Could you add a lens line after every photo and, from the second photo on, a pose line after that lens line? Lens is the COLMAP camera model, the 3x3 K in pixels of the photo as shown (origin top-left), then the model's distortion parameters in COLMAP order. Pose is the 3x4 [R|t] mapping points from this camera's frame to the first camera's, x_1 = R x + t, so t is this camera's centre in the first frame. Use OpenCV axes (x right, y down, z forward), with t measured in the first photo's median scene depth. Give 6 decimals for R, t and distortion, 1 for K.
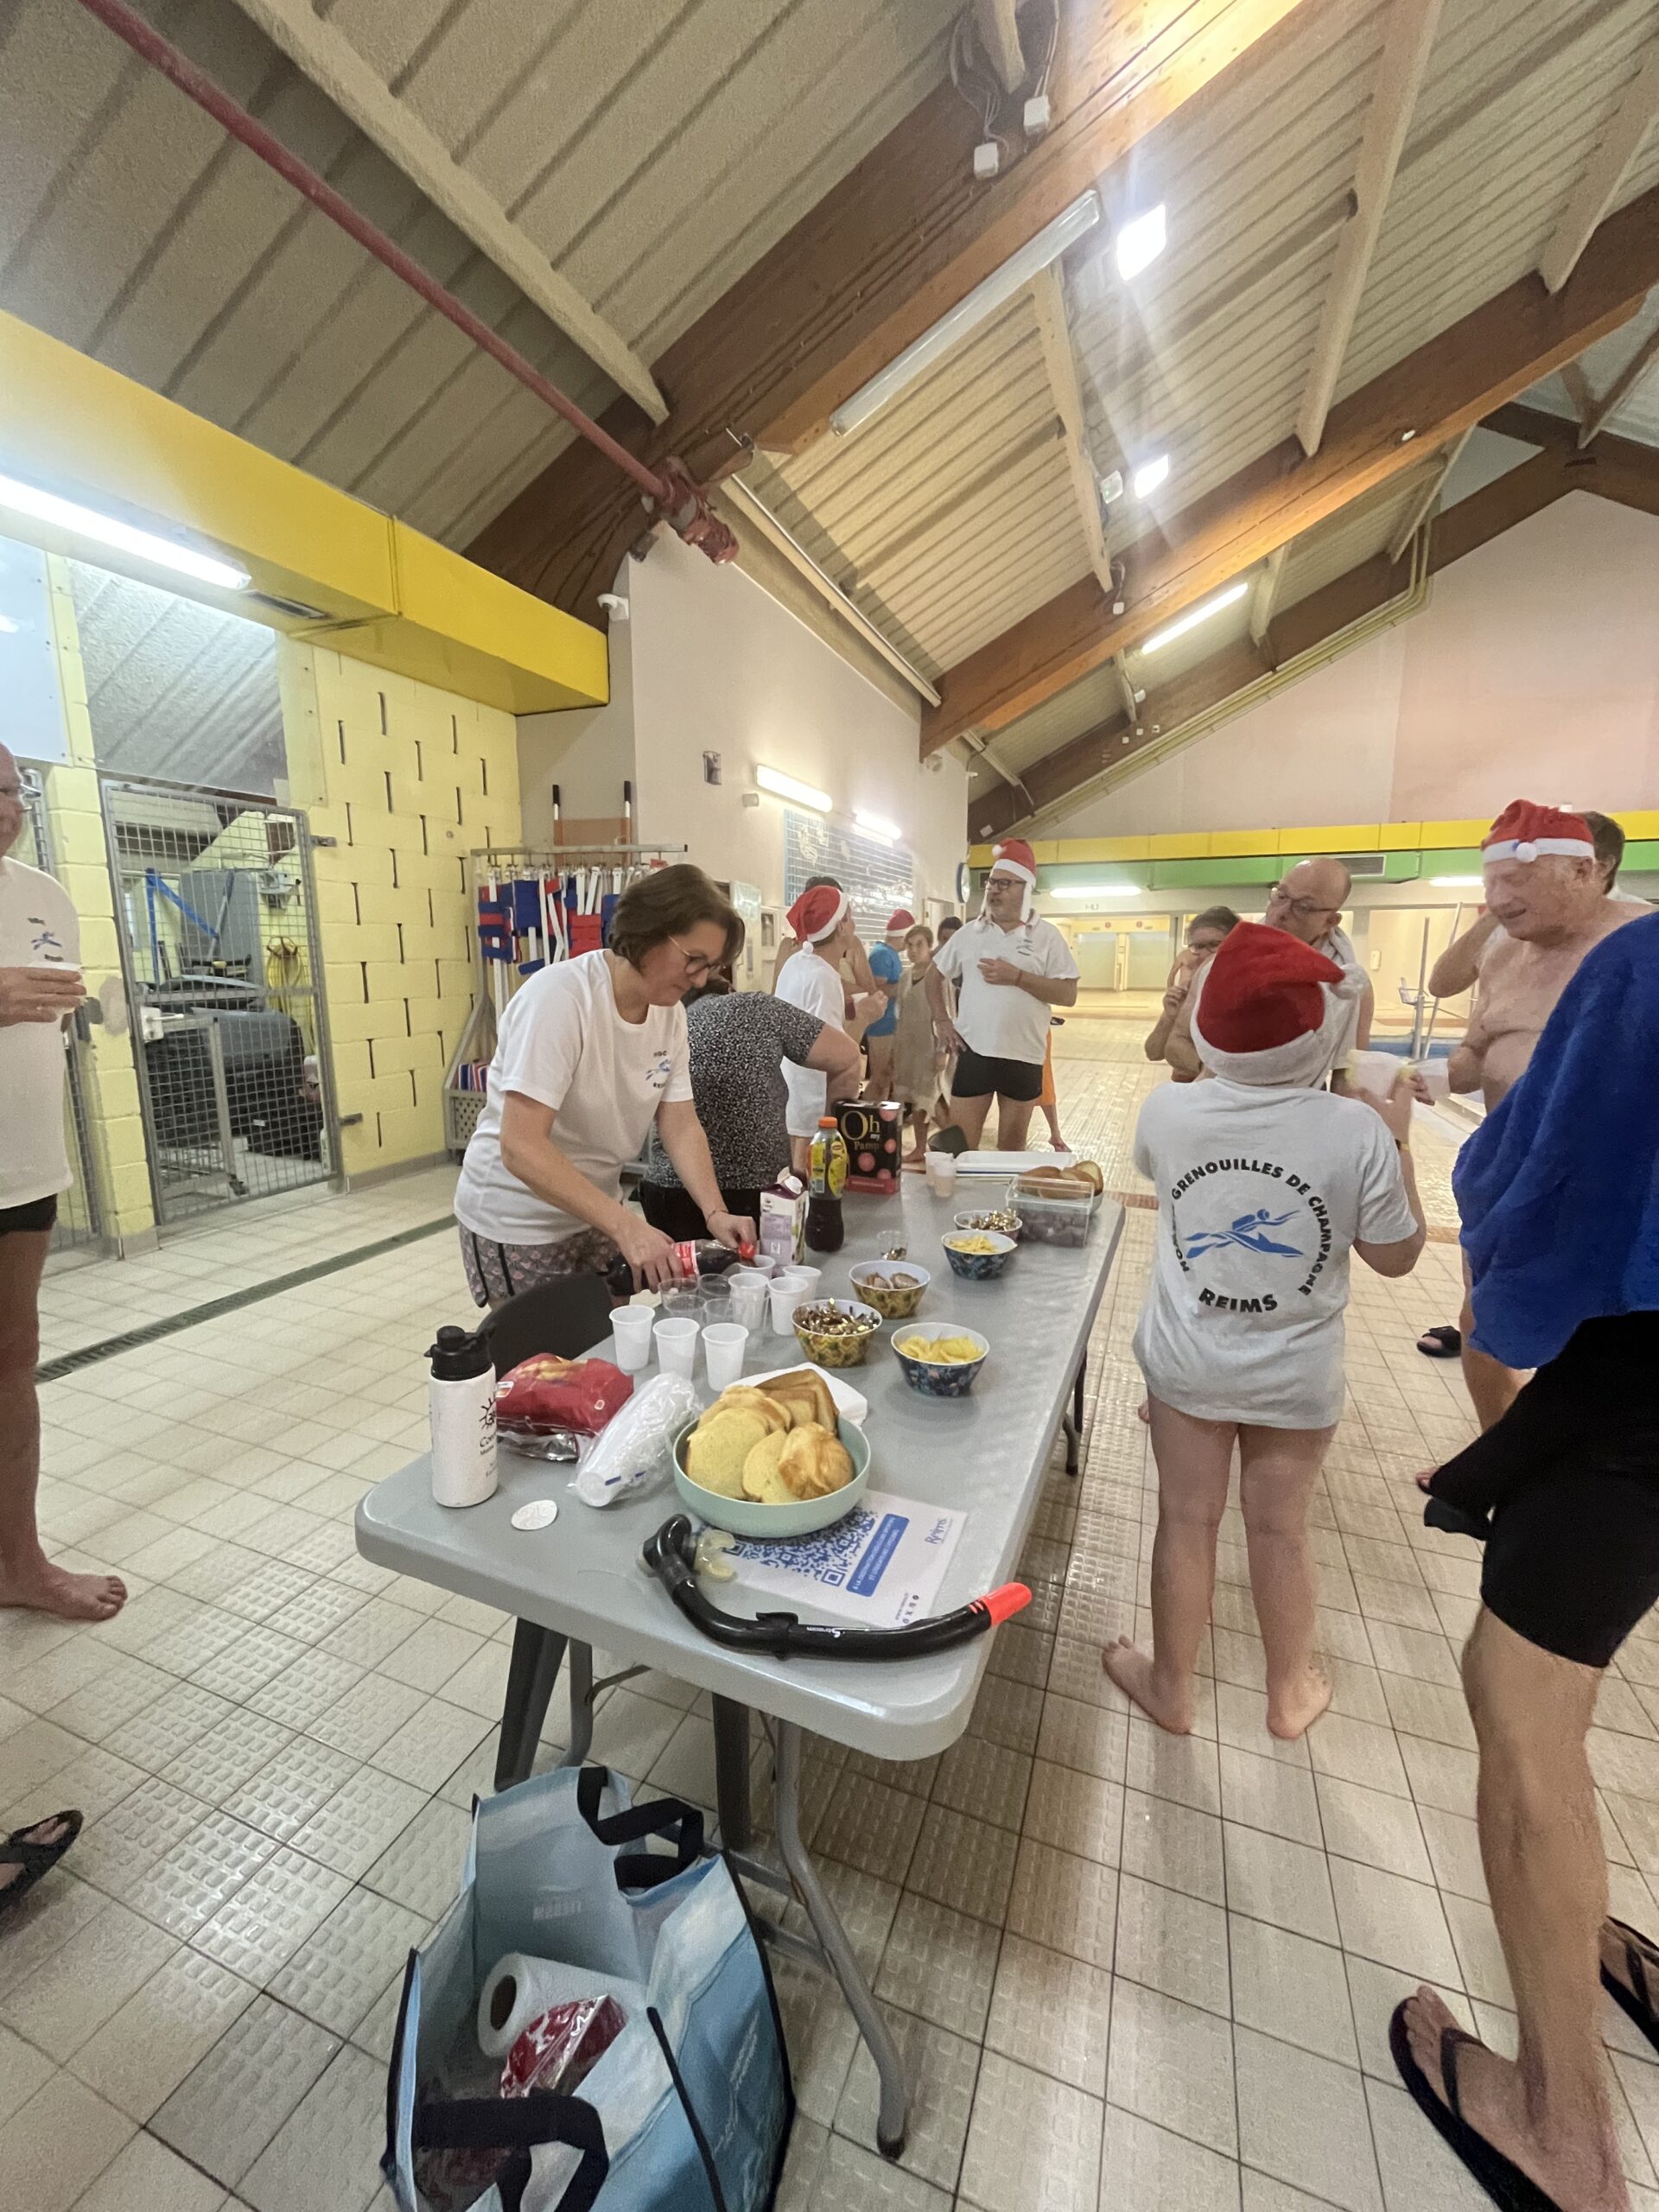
lens RADIAL K [[893.6, 0, 822.2], [0, 893.6, 1105.0], [0, 0, 1]] dist [-0.007075, -0.000226]
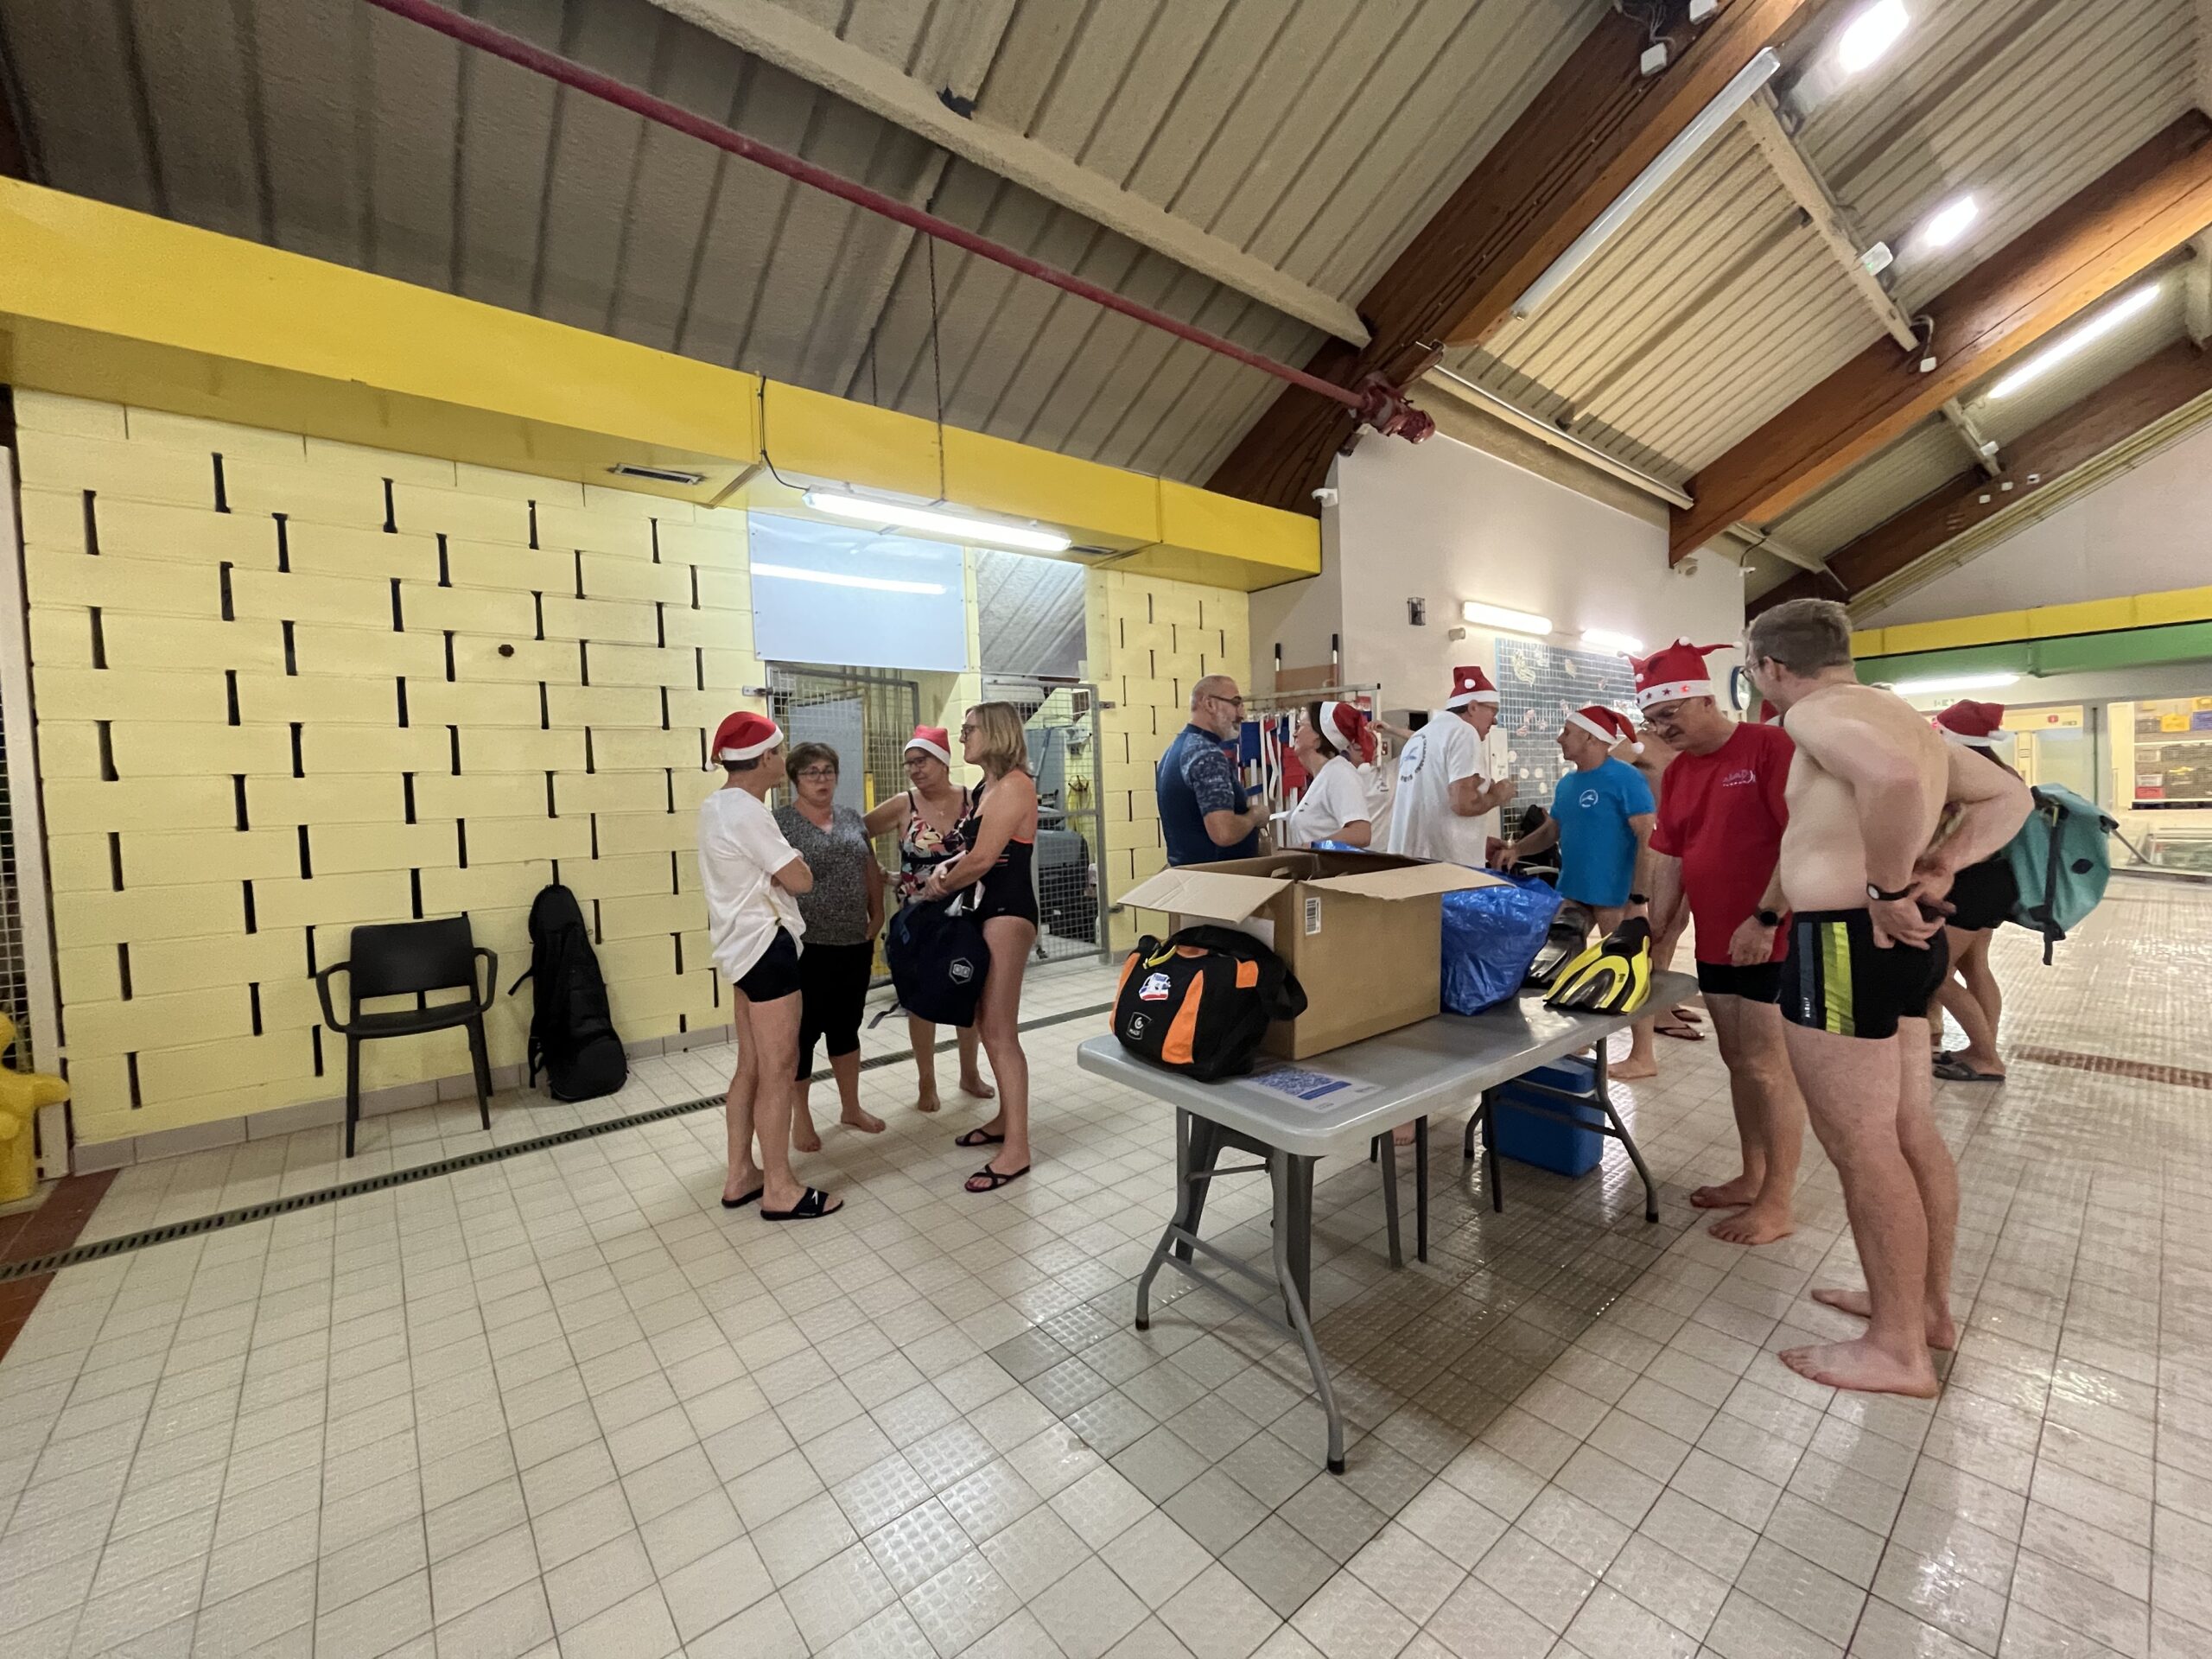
lens RADIAL K [[893.6, 0, 1128.8], [0, 893.6, 824.4], [0, 0, 1]] dist [-0.007075, -0.000226]
pose [[0.885611, -0.014368, -0.464205, 0.087611], [-0.042199, 0.992897, -0.111239, 0.032510], [0.462506, 0.118104, 0.878715, -0.142704]]
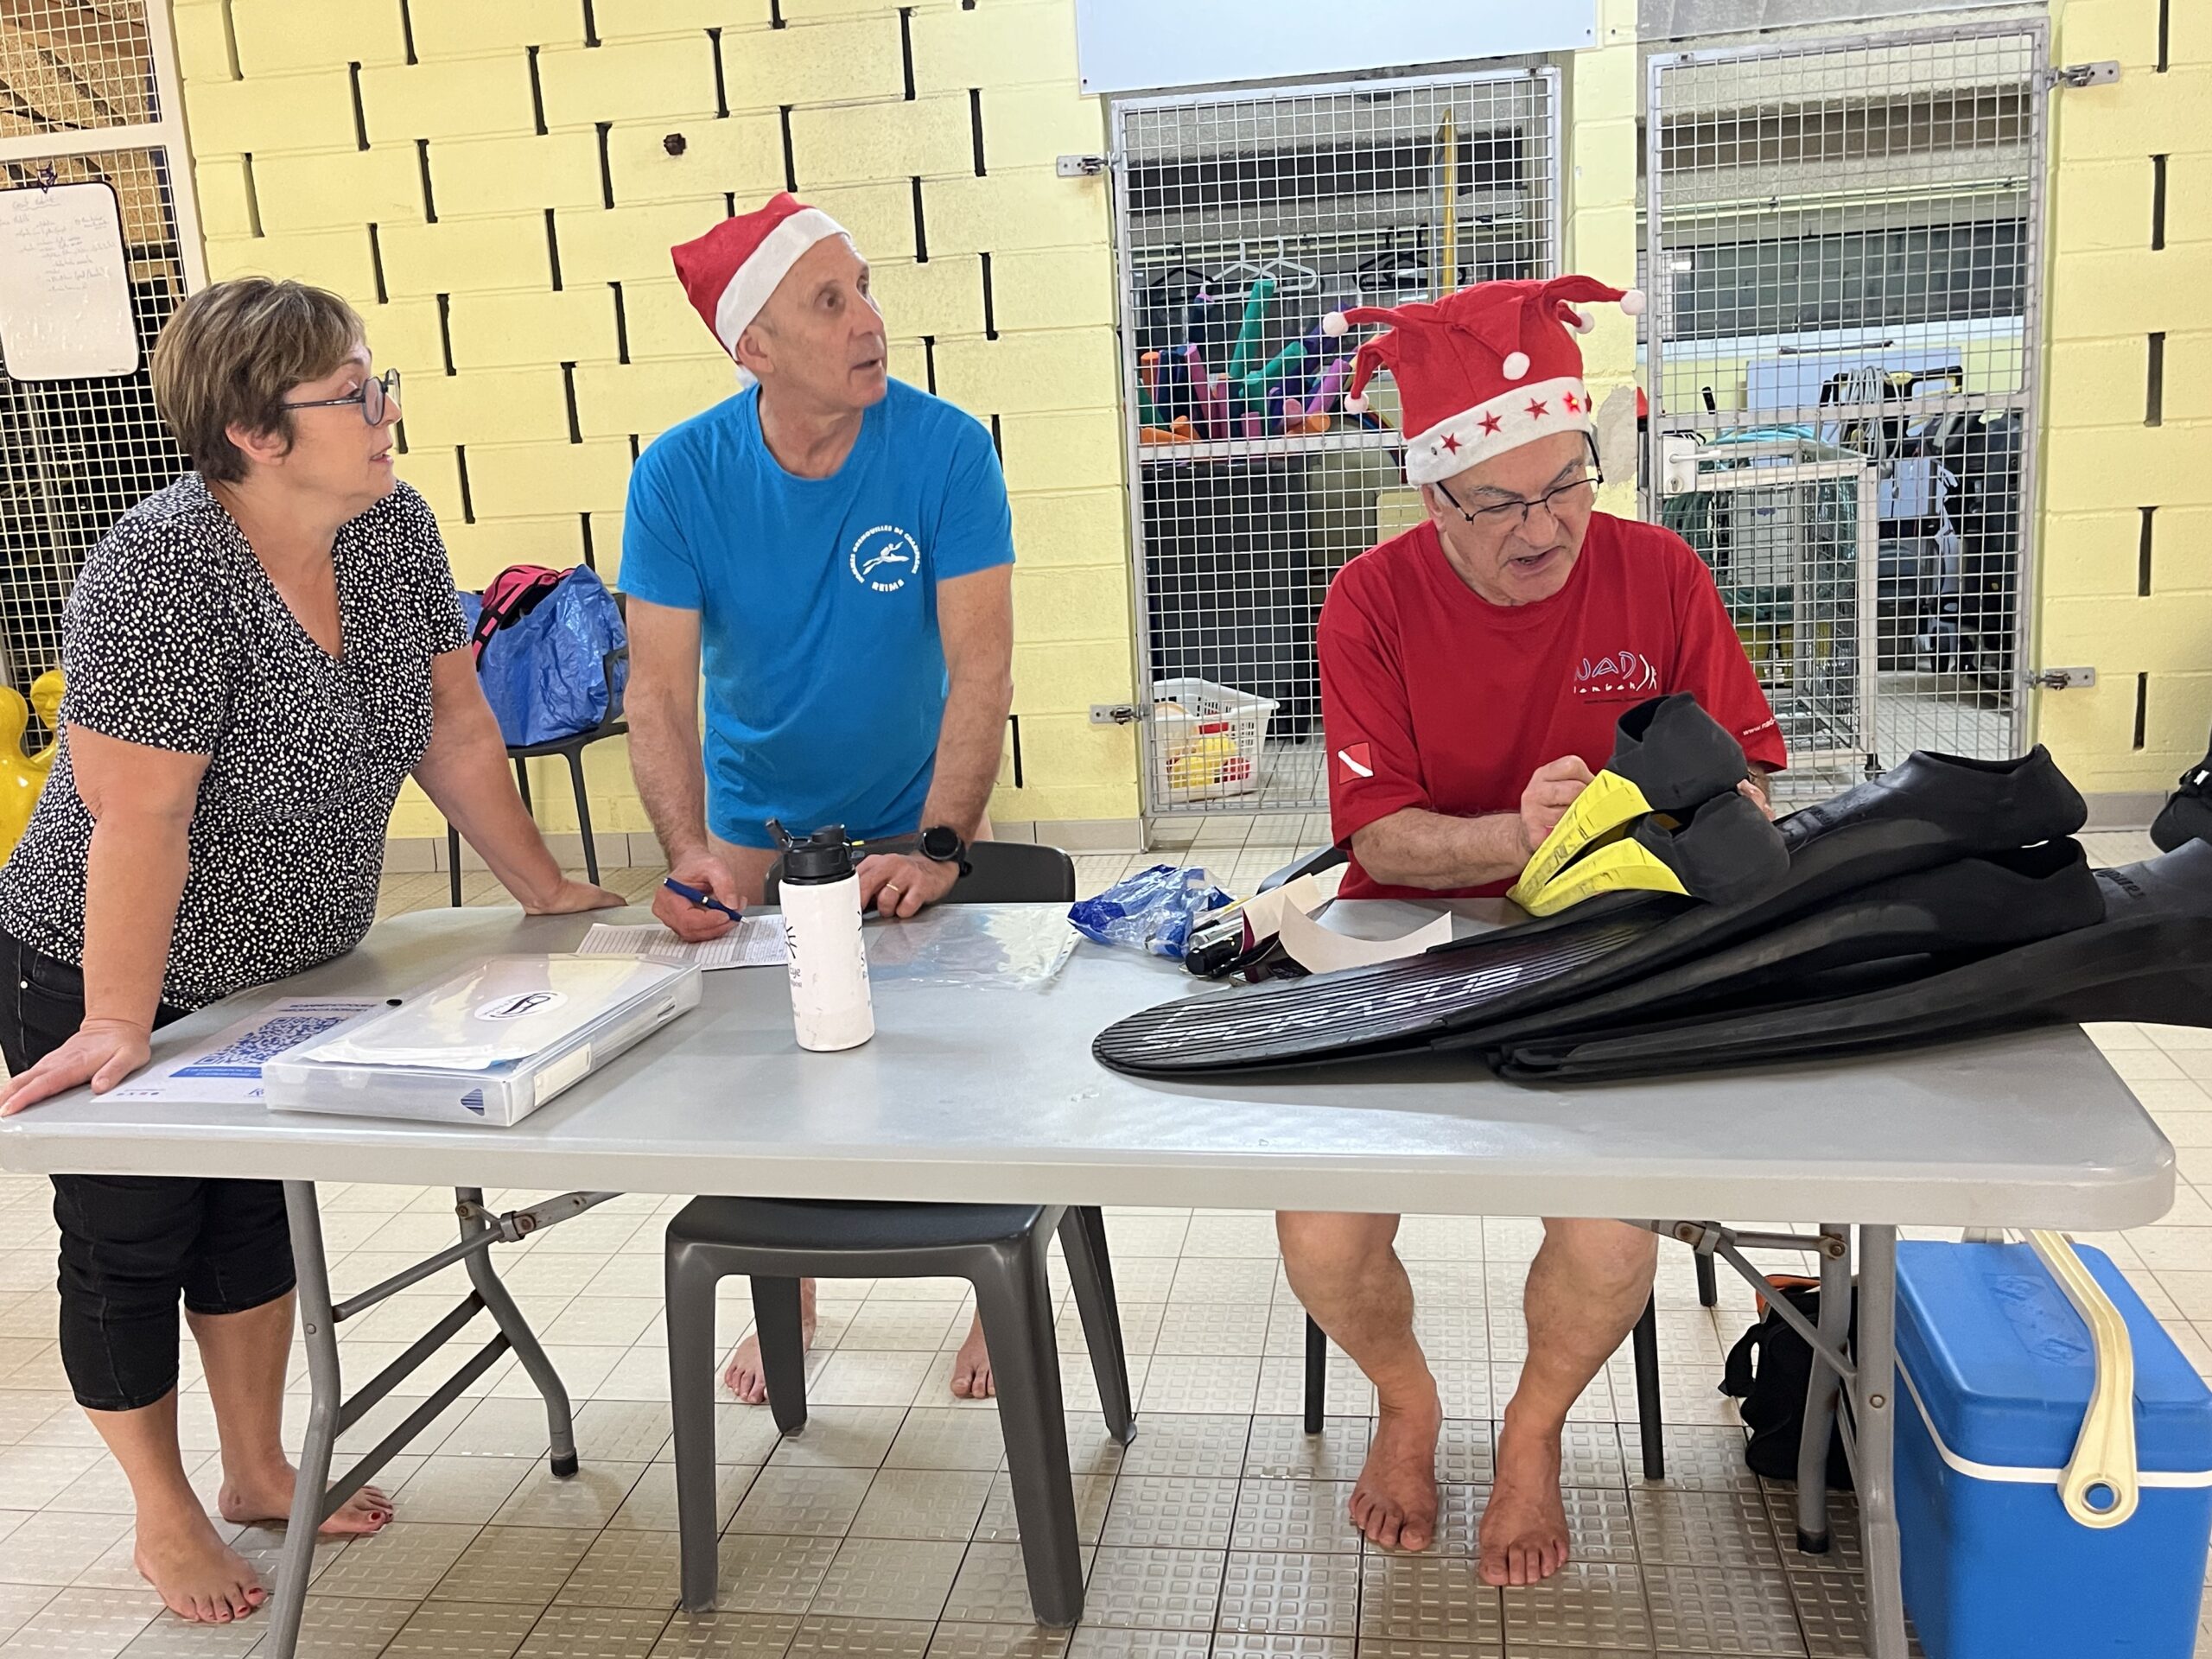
lens RADIAL K [[2033.7, 0, 1101.7], [0, 2033.7, 830.5], [0, 0, 1]] dist [0.013820, -0.004196]
pose [[0.205160, 0.182745, -0.961516, 0.328736], [-0.106448, 0.980752, 0.163688, -0.020615], [0.972922, 0.068769, 0.220664, 0.215408]]
